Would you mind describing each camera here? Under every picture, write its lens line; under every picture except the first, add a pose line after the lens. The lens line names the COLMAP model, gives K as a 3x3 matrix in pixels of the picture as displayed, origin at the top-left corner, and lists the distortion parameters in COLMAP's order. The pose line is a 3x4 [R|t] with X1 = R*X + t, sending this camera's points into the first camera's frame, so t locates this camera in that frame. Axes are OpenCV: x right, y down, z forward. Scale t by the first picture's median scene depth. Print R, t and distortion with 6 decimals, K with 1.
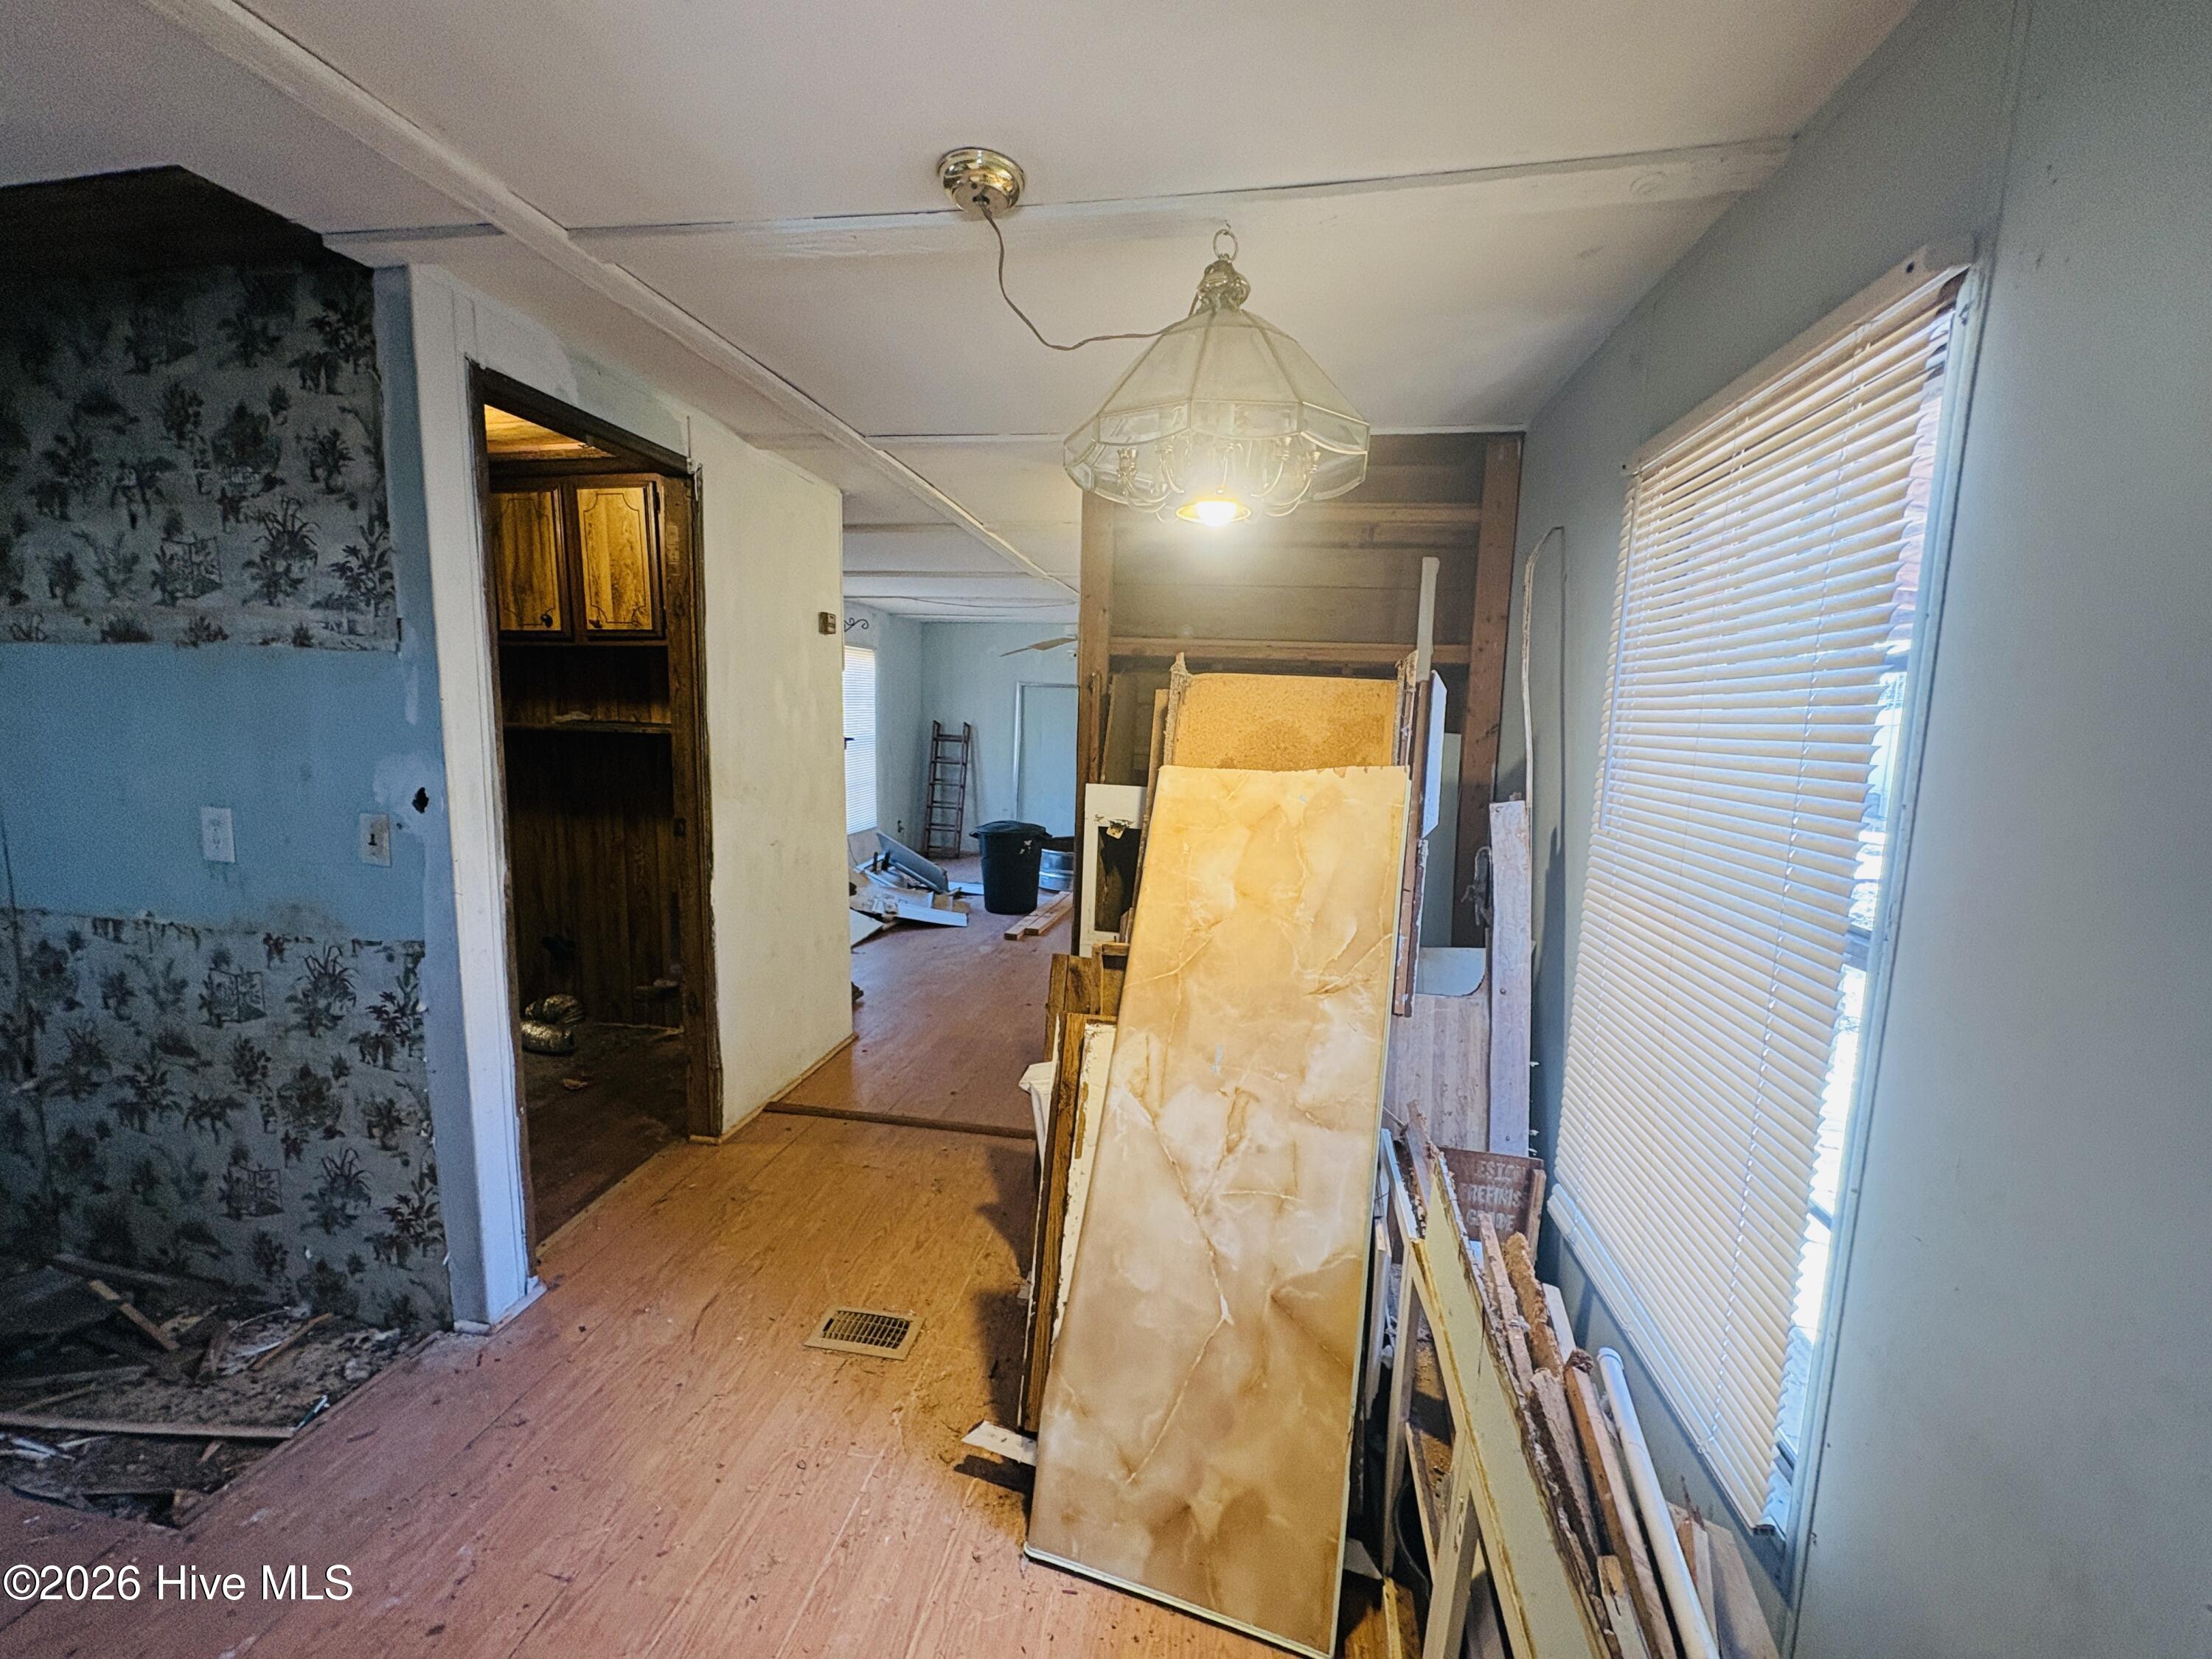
lens RADIAL K [[873.3, 0, 1111.3], [0, 873.3, 835.7], [0, 0, 1]] dist [0.000402, 0.000281]
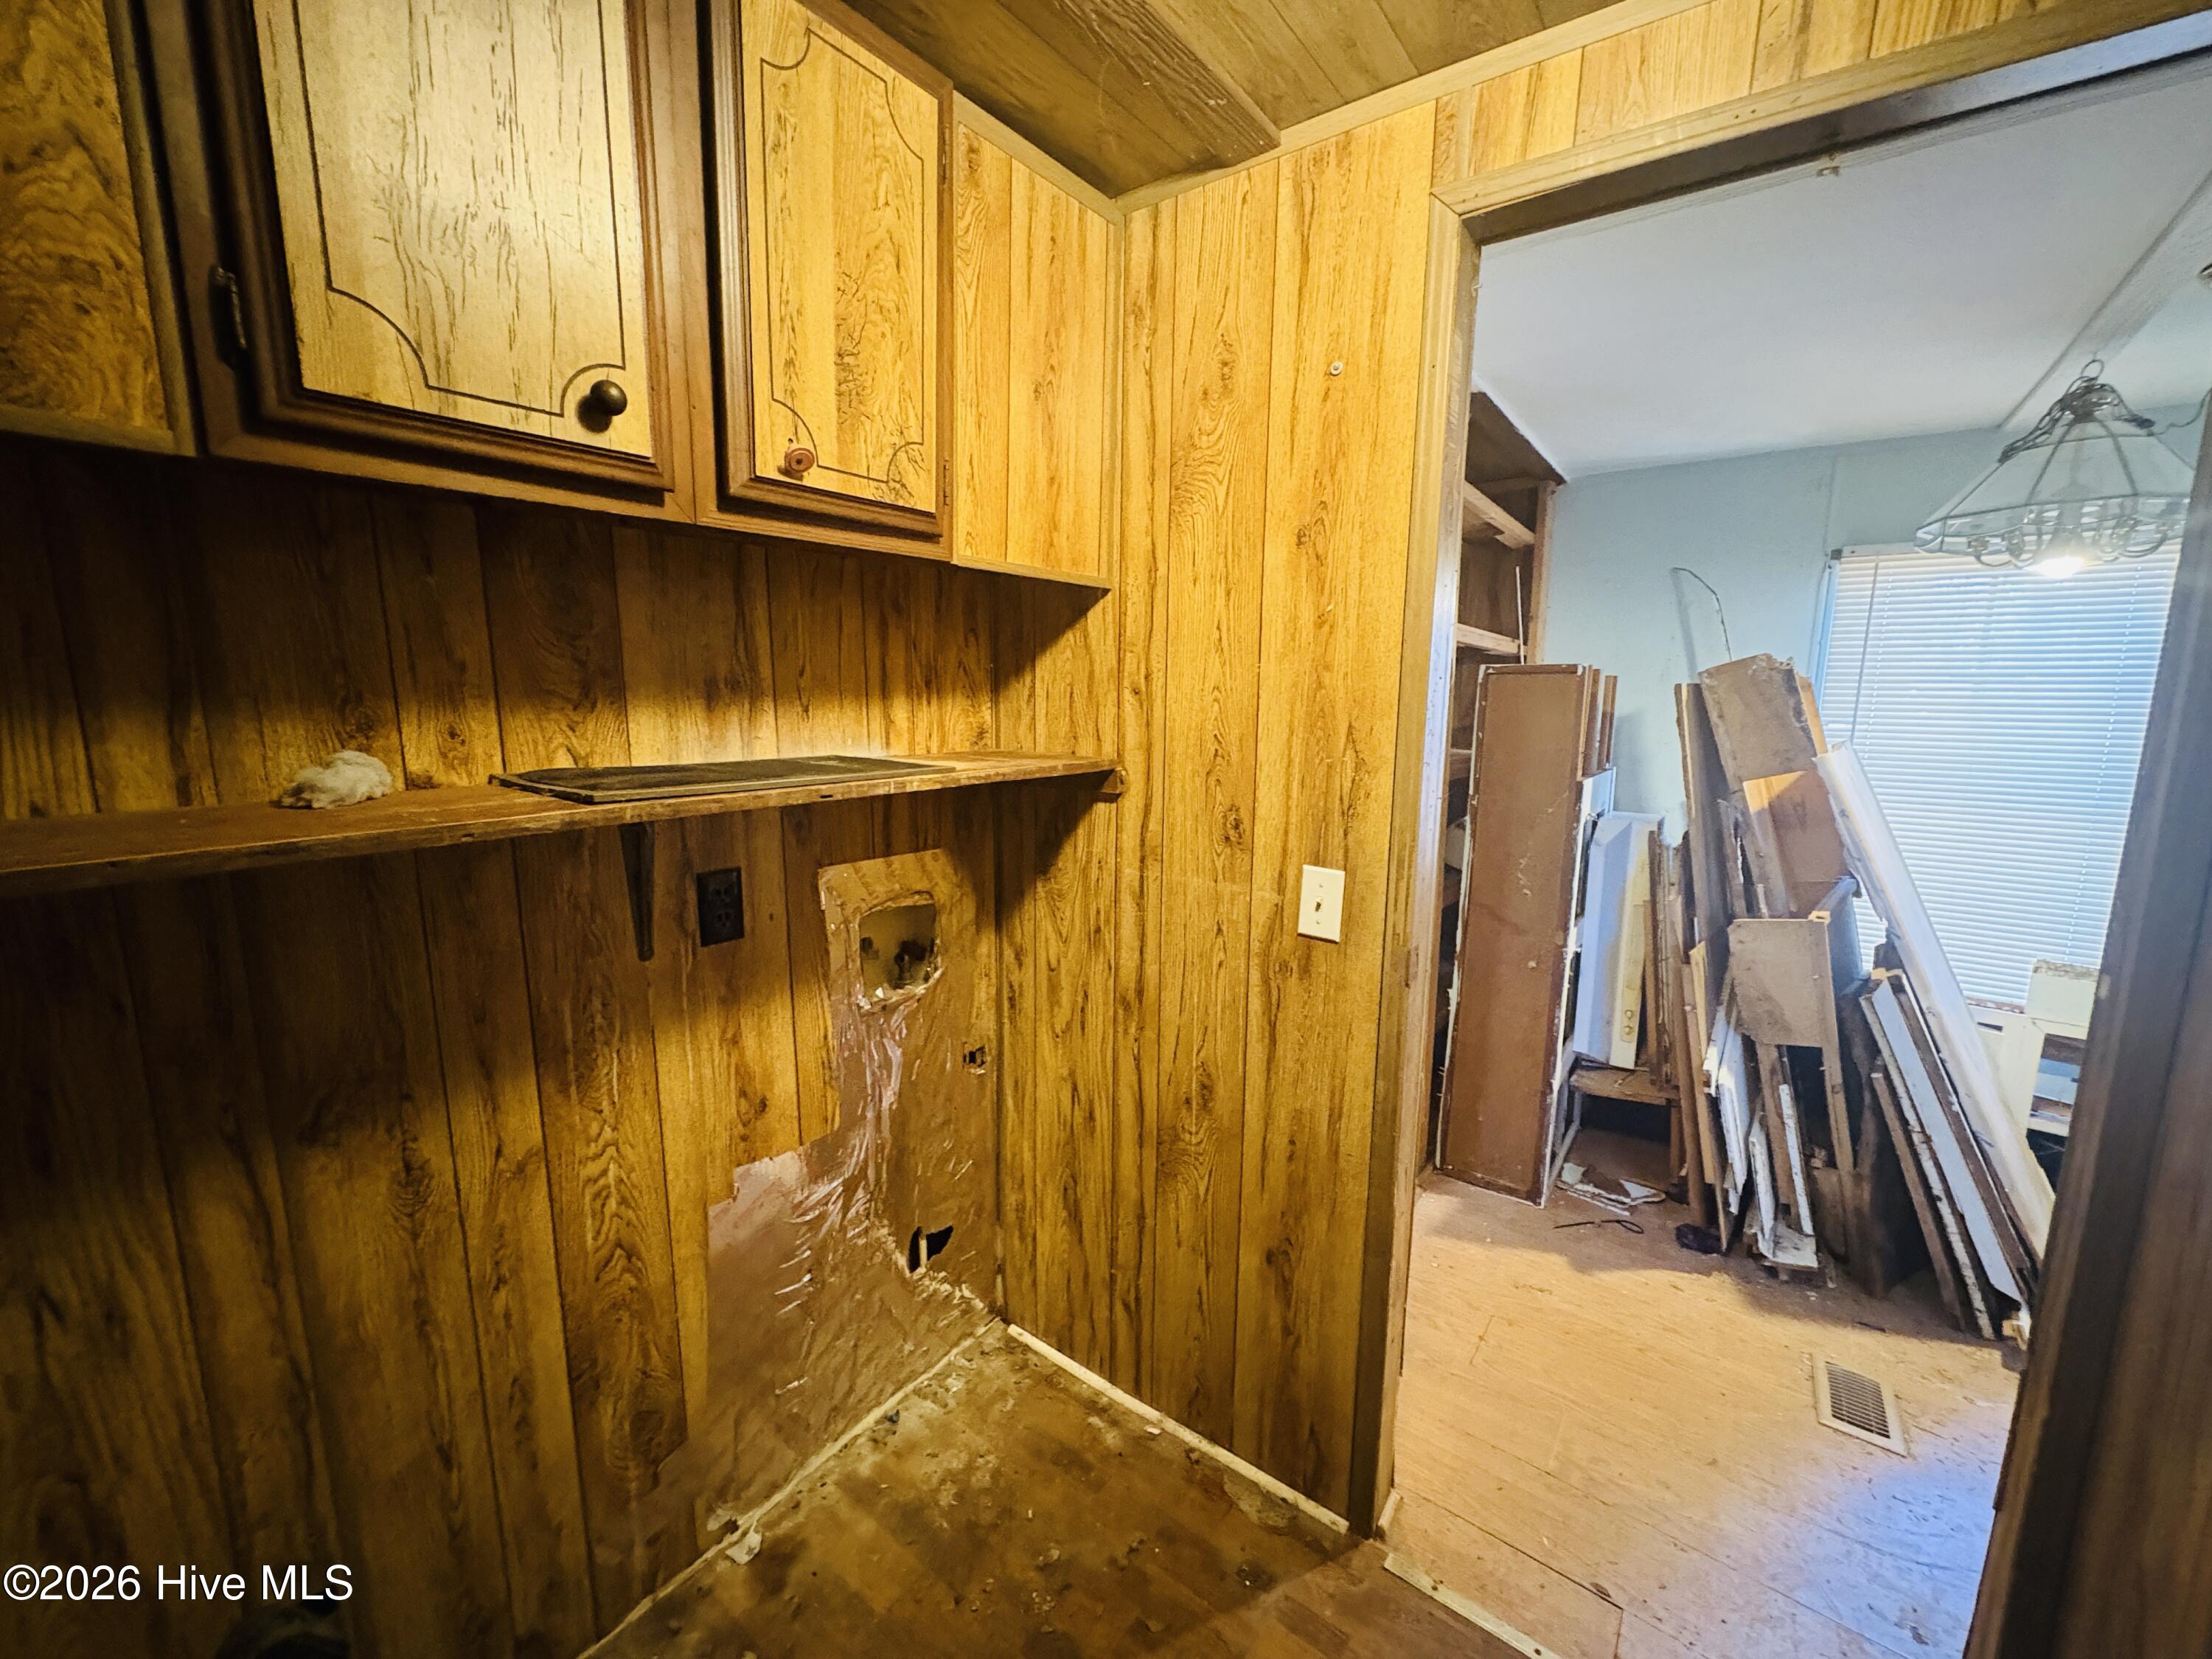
lens RADIAL K [[873.3, 0, 1098.2], [0, 873.3, 818.5], [0, 0, 1]] dist [0.000402, 0.000281]
pose [[0.464954, -0.155811, 0.871517, -0.814414], [0.117970, 0.986517, 0.113433, -0.137084], [-0.877440, 0.050072, 0.477066, 0.747649]]
